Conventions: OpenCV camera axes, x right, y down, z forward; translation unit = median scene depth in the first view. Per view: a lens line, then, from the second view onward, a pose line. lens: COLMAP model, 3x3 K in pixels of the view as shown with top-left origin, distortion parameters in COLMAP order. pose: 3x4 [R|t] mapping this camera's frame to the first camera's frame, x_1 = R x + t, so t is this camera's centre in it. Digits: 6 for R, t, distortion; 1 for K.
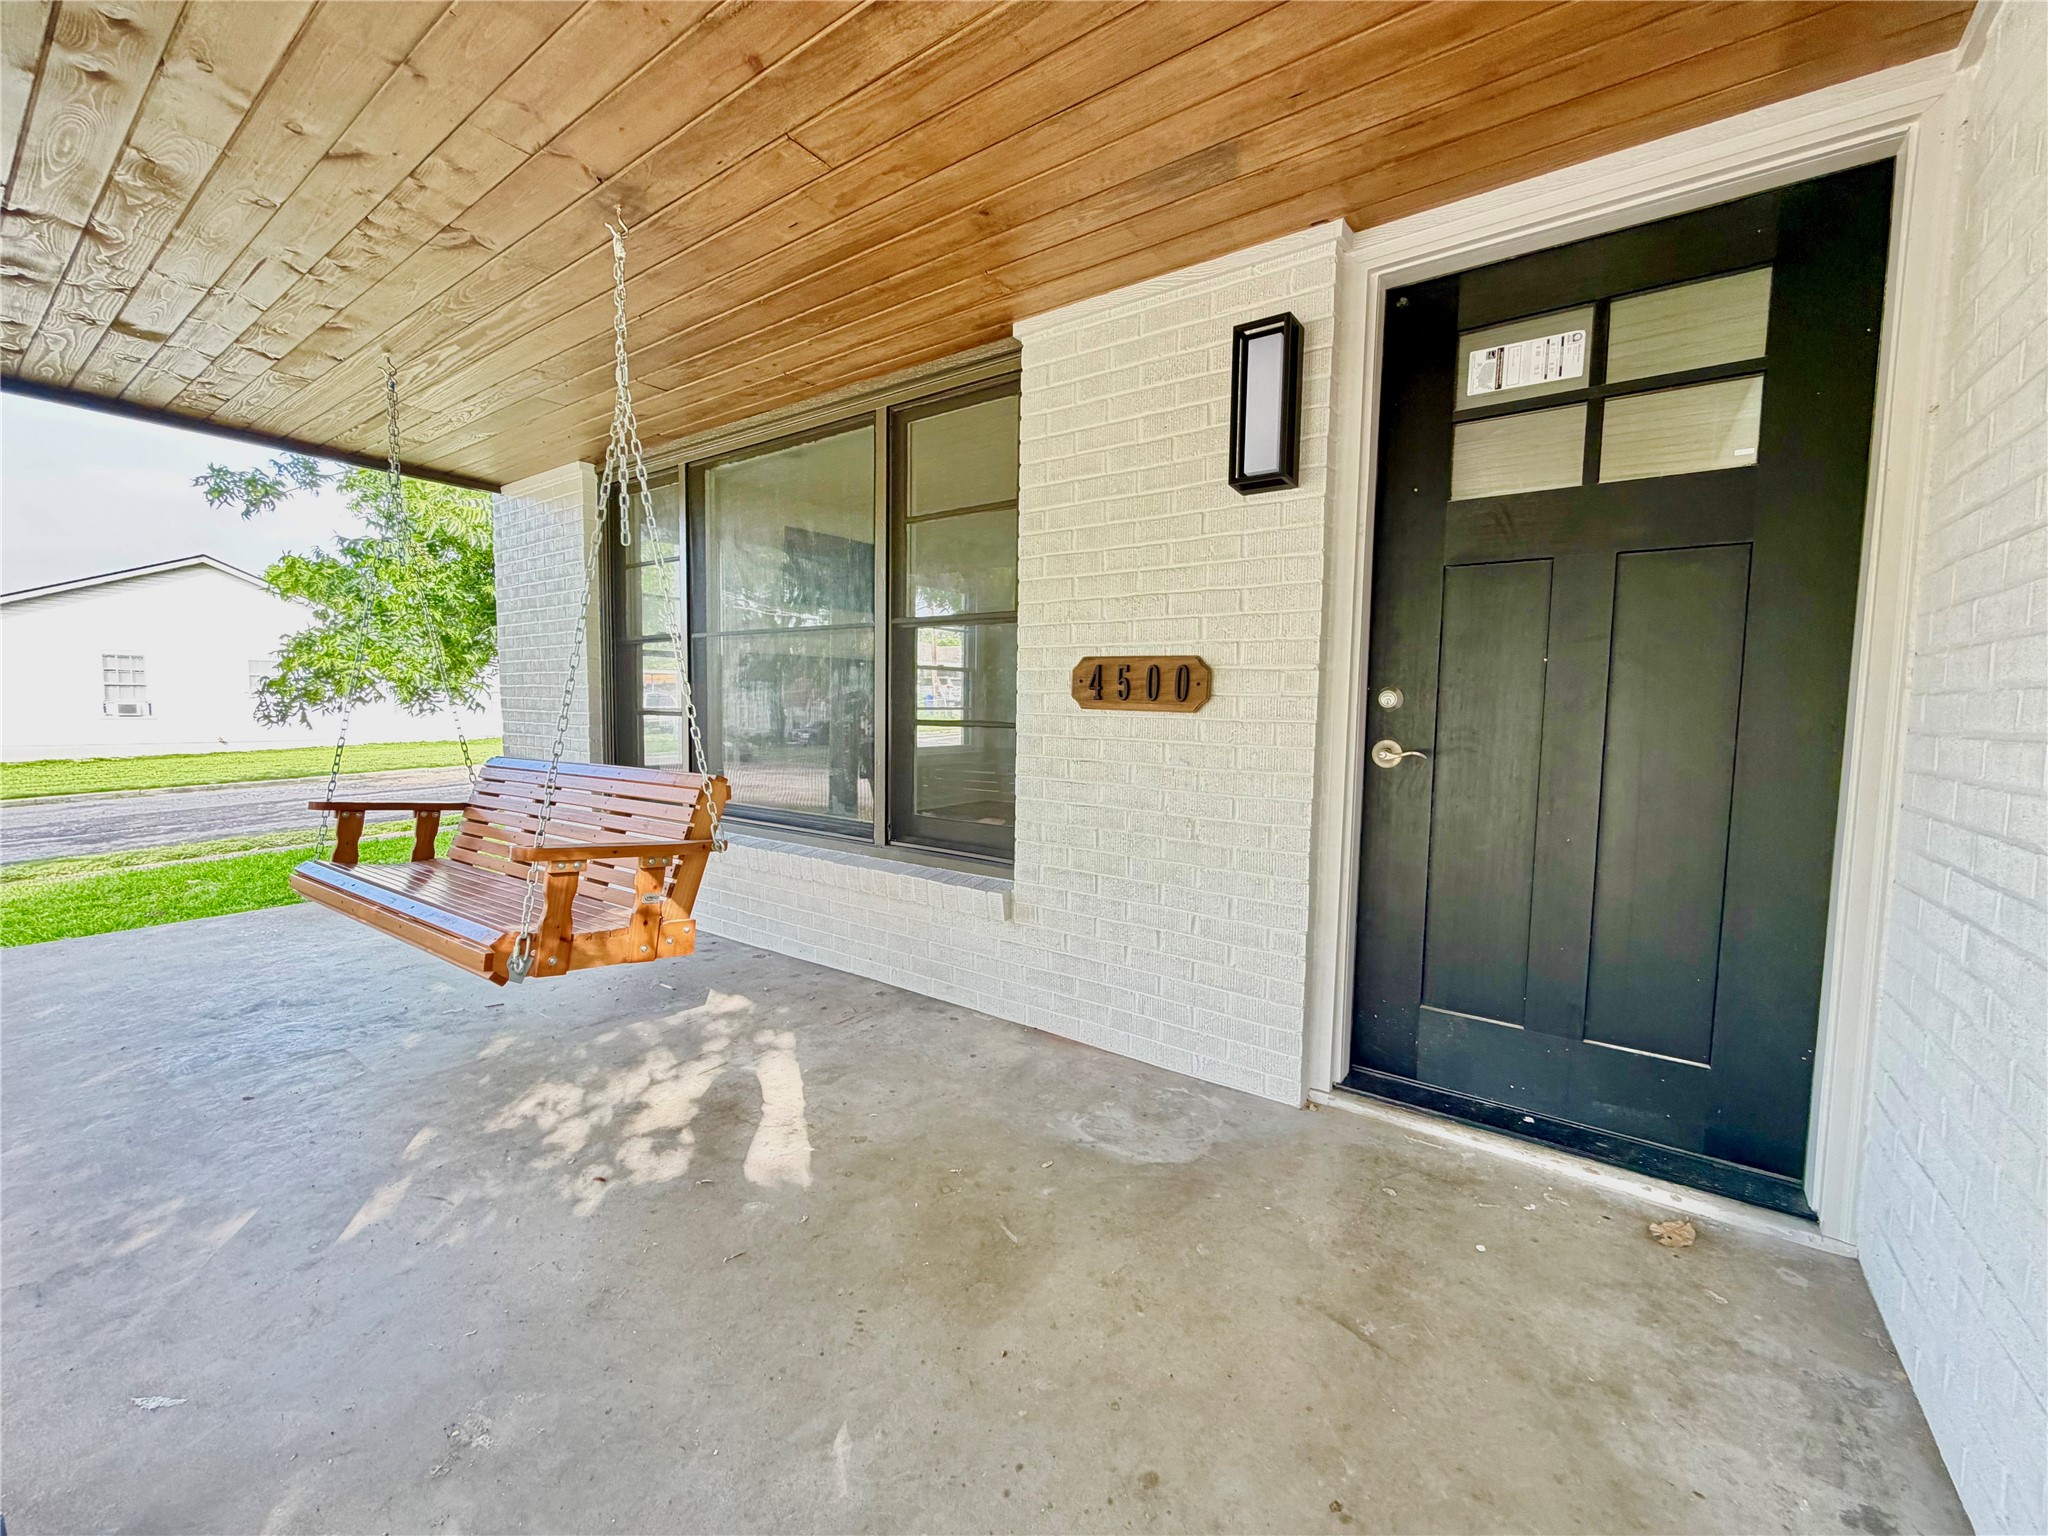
lens RADIAL K [[810.6, 0, 1017.9], [0, 810.6, 763.3], [0, 0, 1]] dist [0.000704, 0.000553]
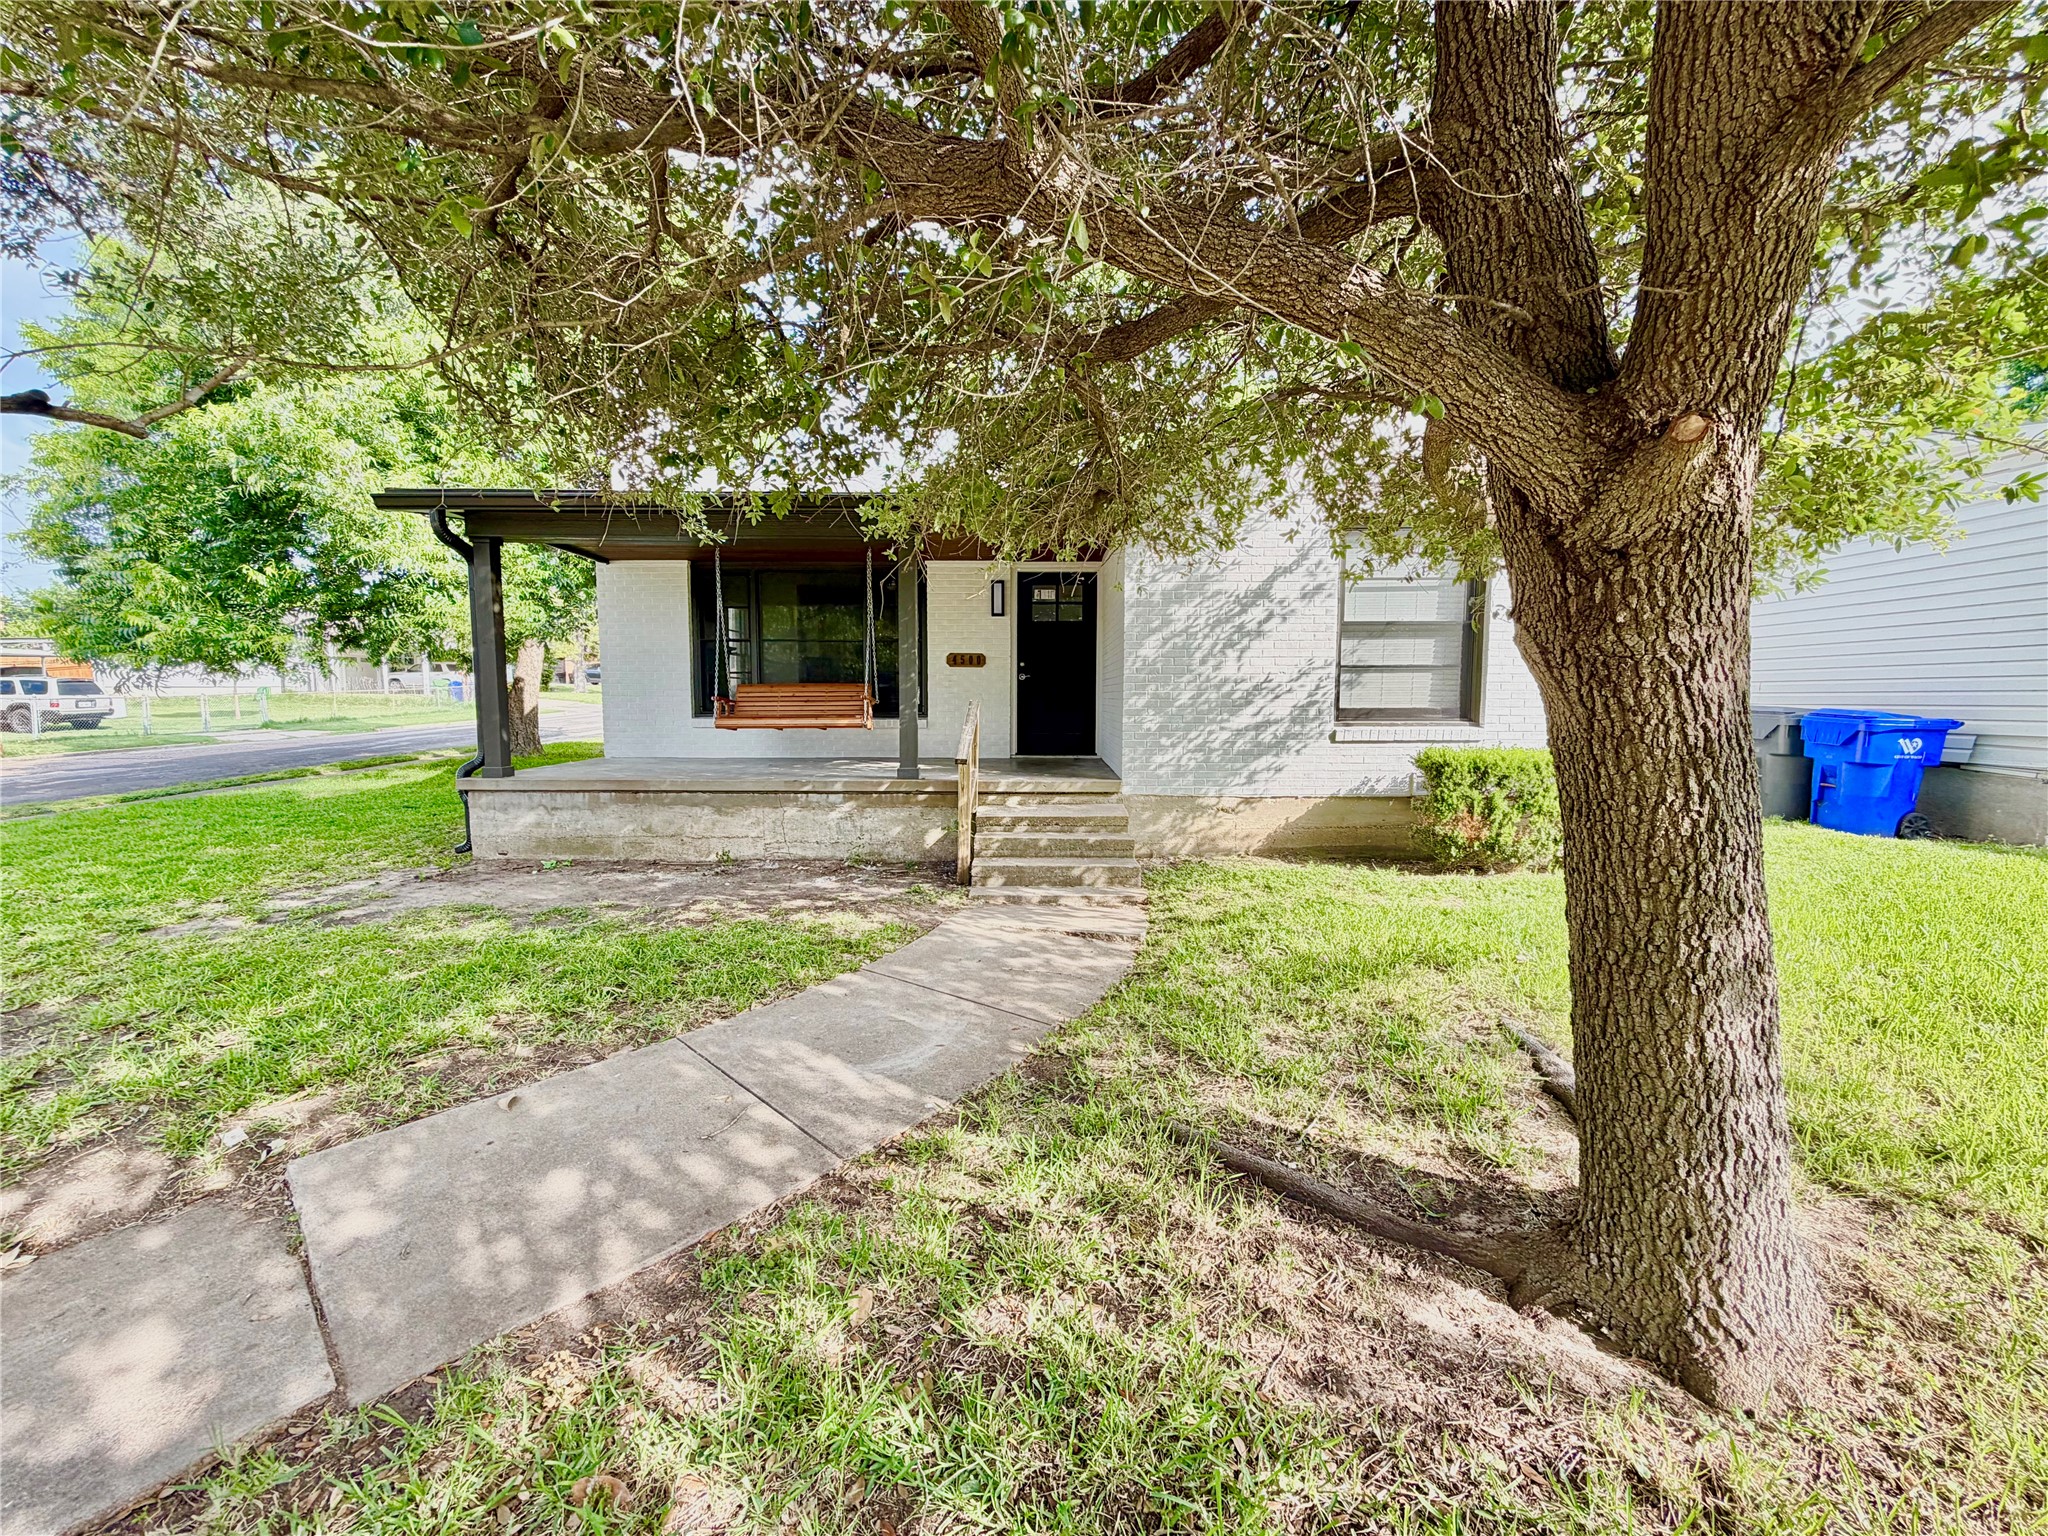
lens RADIAL K [[810.6, 0, 1017.9], [0, 810.6, 763.3], [0, 0, 1]] dist [0.000704, 0.000553]
pose [[0.833180, -0.049986, 0.550738, -2.105793], [0.050282, 0.998629, 0.014568, 0.408075], [-0.550711, 0.015554, 0.834551, -2.778209]]
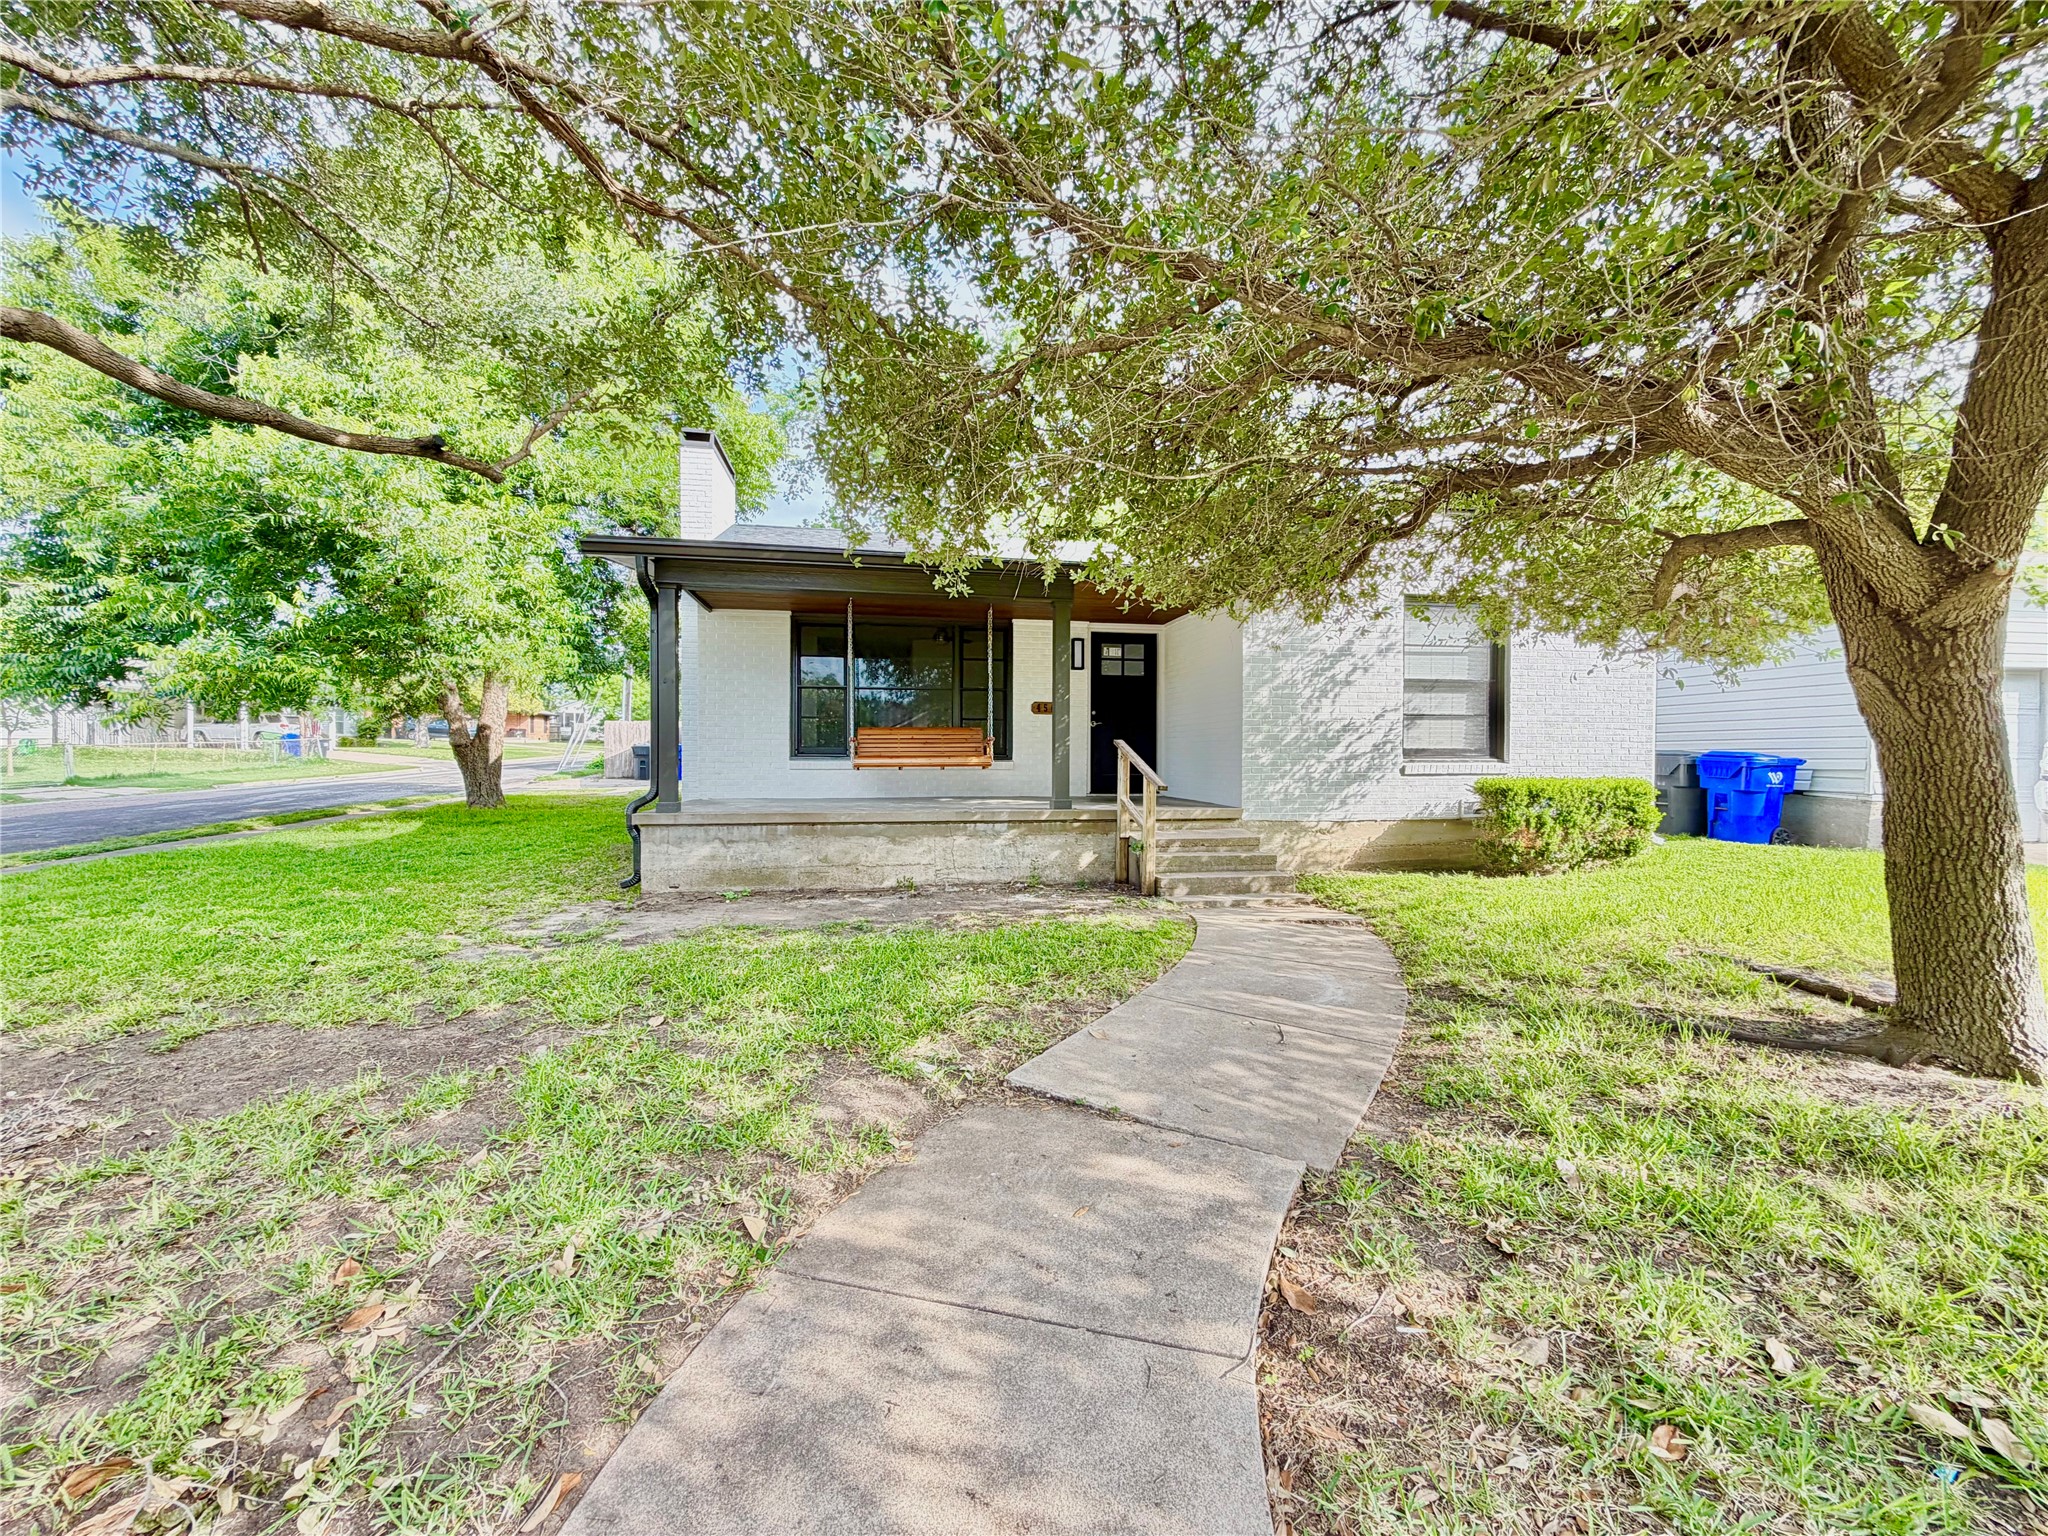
lens RADIAL K [[810.6, 0, 1017.9], [0, 810.6, 763.3], [0, 0, 1]] dist [0.000704, 0.000553]
pose [[0.716555, -0.009094, 0.697471, -3.470965], [0.060129, 0.996998, -0.048775, 0.459077], [-0.694934, 0.076889, 0.714951, -2.292069]]
